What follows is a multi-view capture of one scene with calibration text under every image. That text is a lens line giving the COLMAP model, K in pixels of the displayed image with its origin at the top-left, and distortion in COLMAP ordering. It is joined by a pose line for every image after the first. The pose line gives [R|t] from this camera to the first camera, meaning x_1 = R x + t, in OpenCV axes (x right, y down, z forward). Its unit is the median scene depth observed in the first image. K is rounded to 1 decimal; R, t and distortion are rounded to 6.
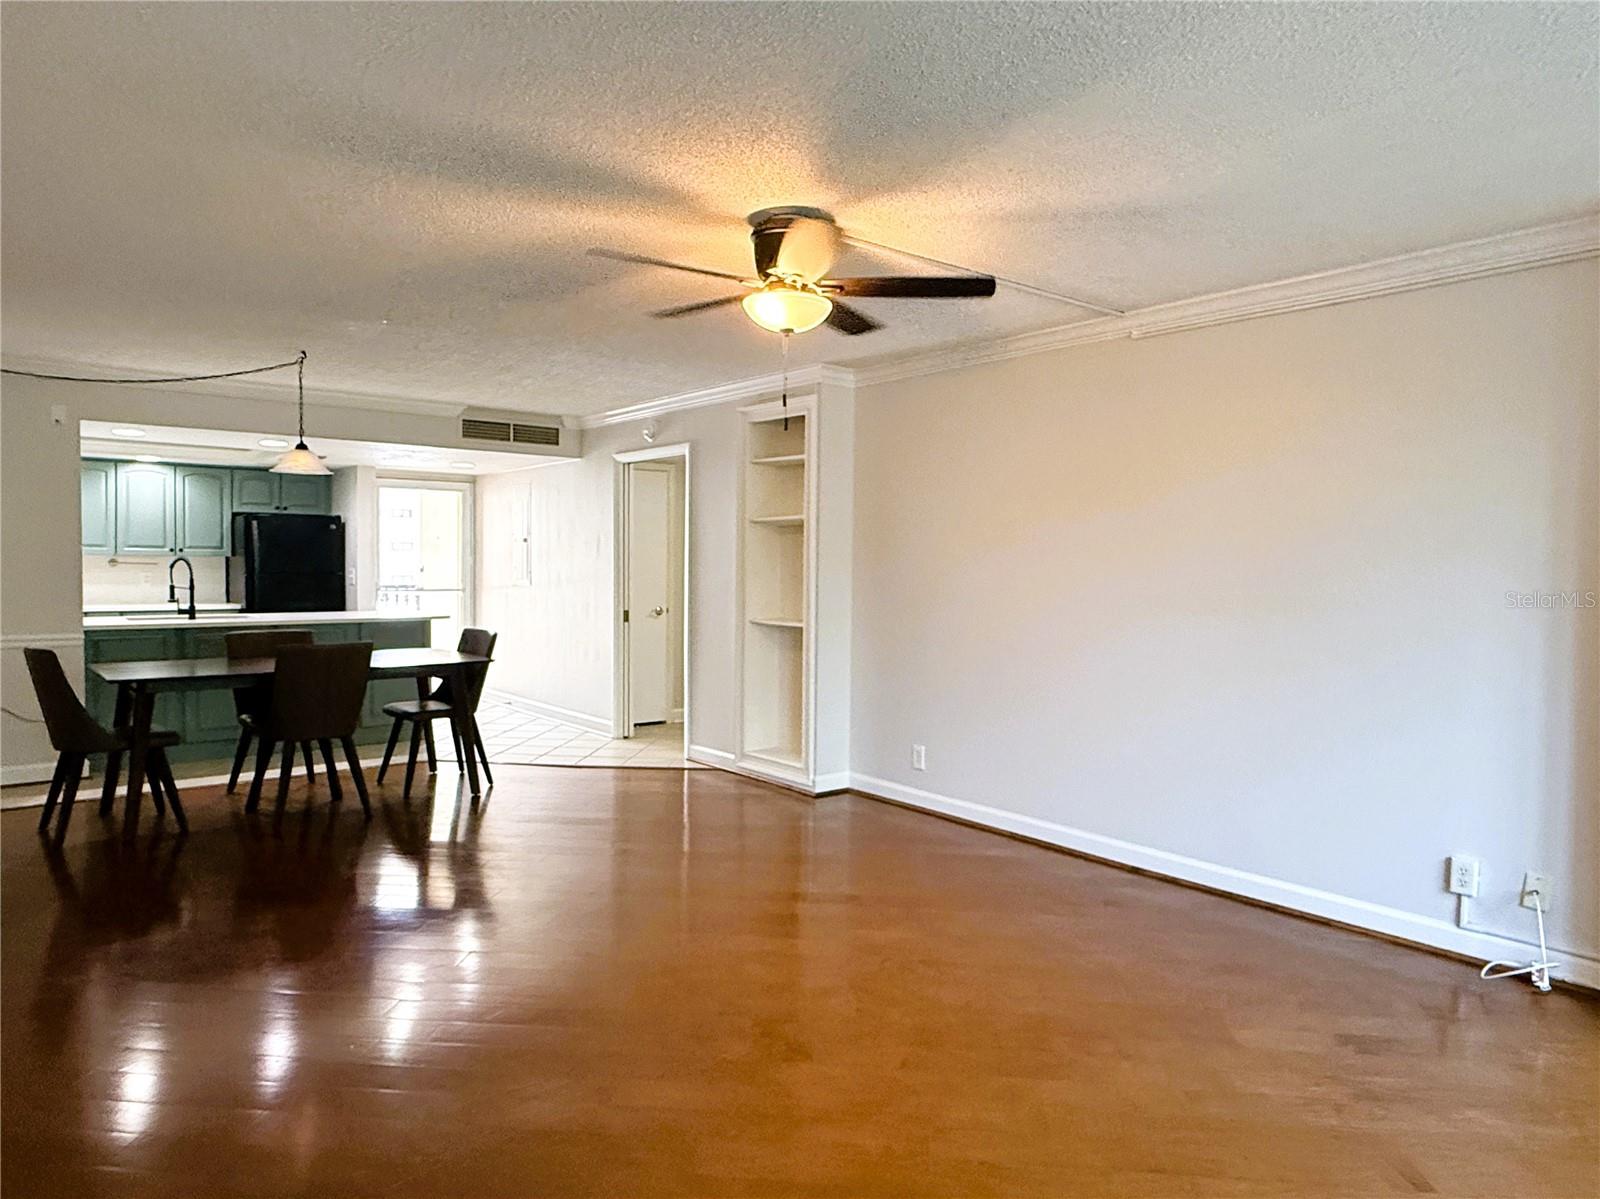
lens RADIAL K [[1062.3, 0, 800.0], [0, 1062.3, 599.5], [0, 0, 1]] dist [0.004884, 0.030146]
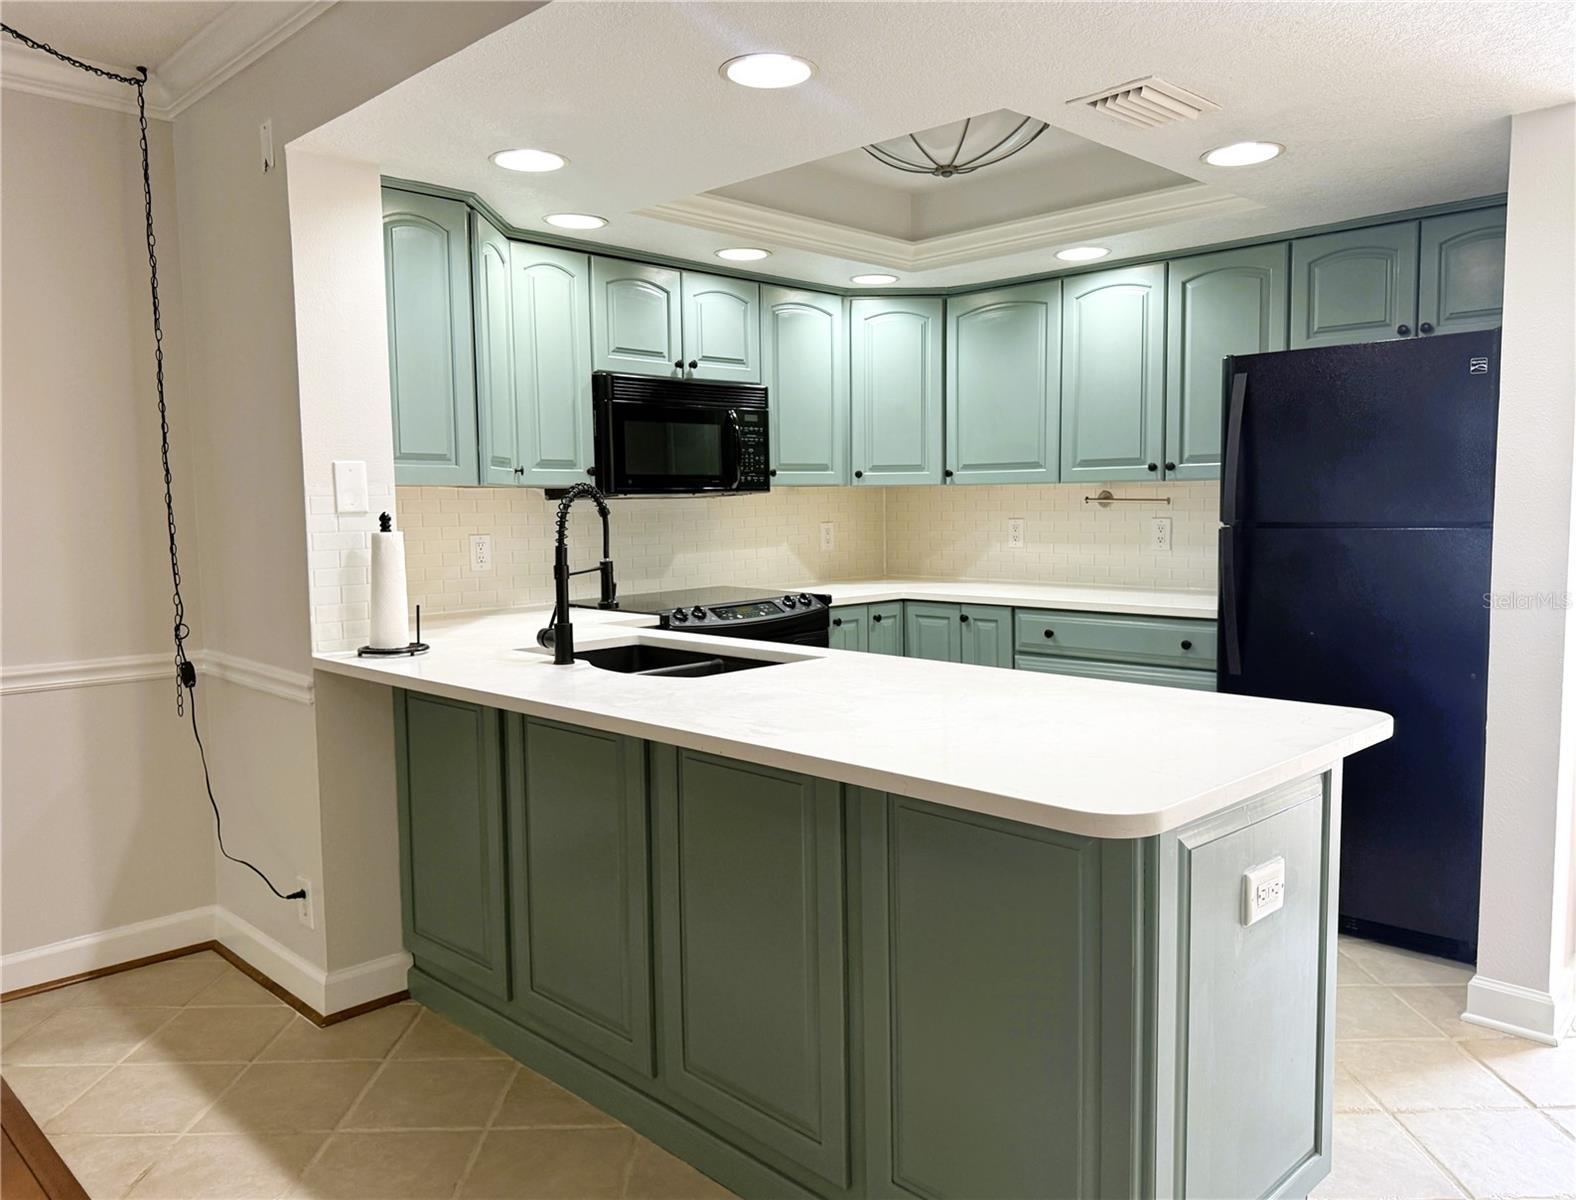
lens RADIAL K [[1144.6, 0, 788.0], [0, 1144.6, 600.0], [0, 0, 1]] dist [0.067757, -0.095310]
pose [[0.088665, 0.073714, -0.993330, -0.172864], [-0.023474, 0.997136, 0.071901, -0.027389], [0.995785, 0.016943, 0.090141, 0.937550]]
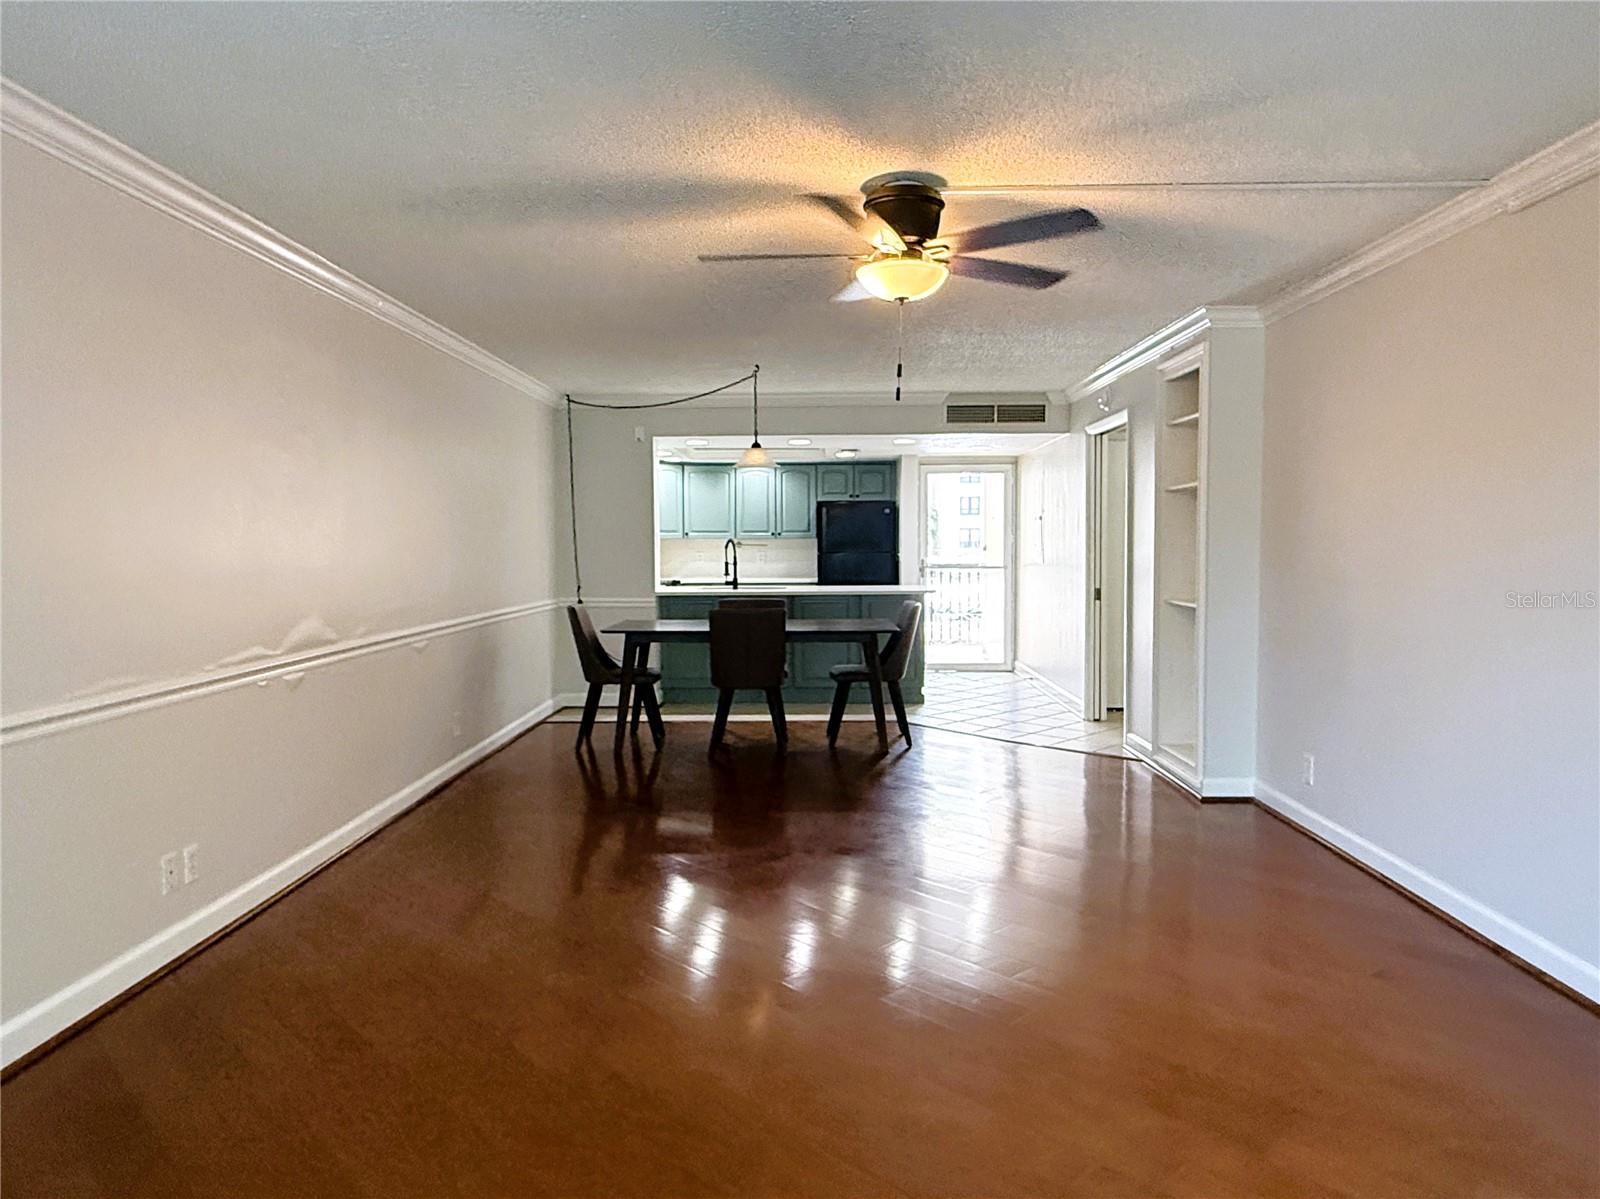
lens RADIAL K [[1086.0, 0, 800.0], [0, 1086.0, 605.4], [0, 0, 1]] dist [-0.001450, 0.000460]
pose [[0.752079, 0.025497, -0.658580, 0.291197], [-0.011558, 0.999608, 0.025502, 0.003733], [0.658972, -0.011567, 0.752079, 0.086729]]
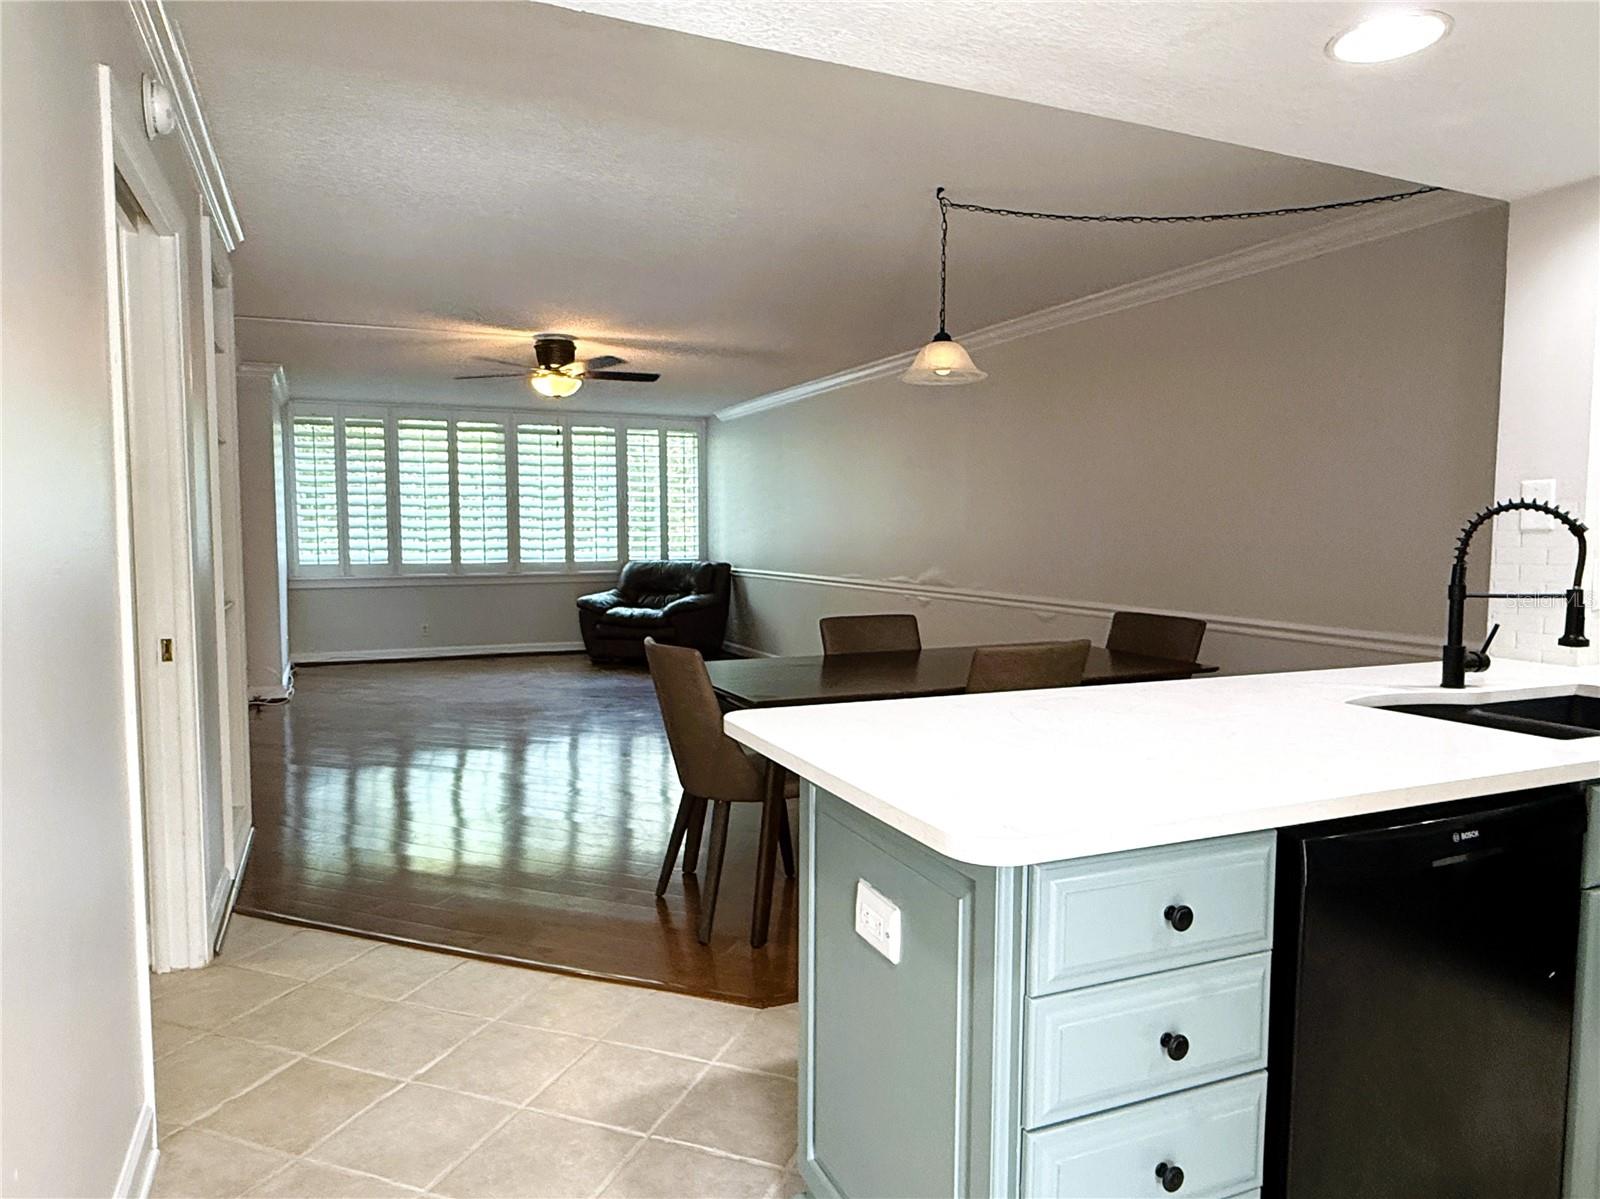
lens RADIAL K [[1026.8, 0, 800.1], [0, 1026.8, 606.8], [0, 0, 1]] dist [0.000722, 0.000120]
pose [[-0.955454, -0.032588, 0.293335, -0.431189], [0.000270, 0.993789, 0.111285, -0.037689], [-0.295139, 0.106407, -0.949511, 1.234633]]
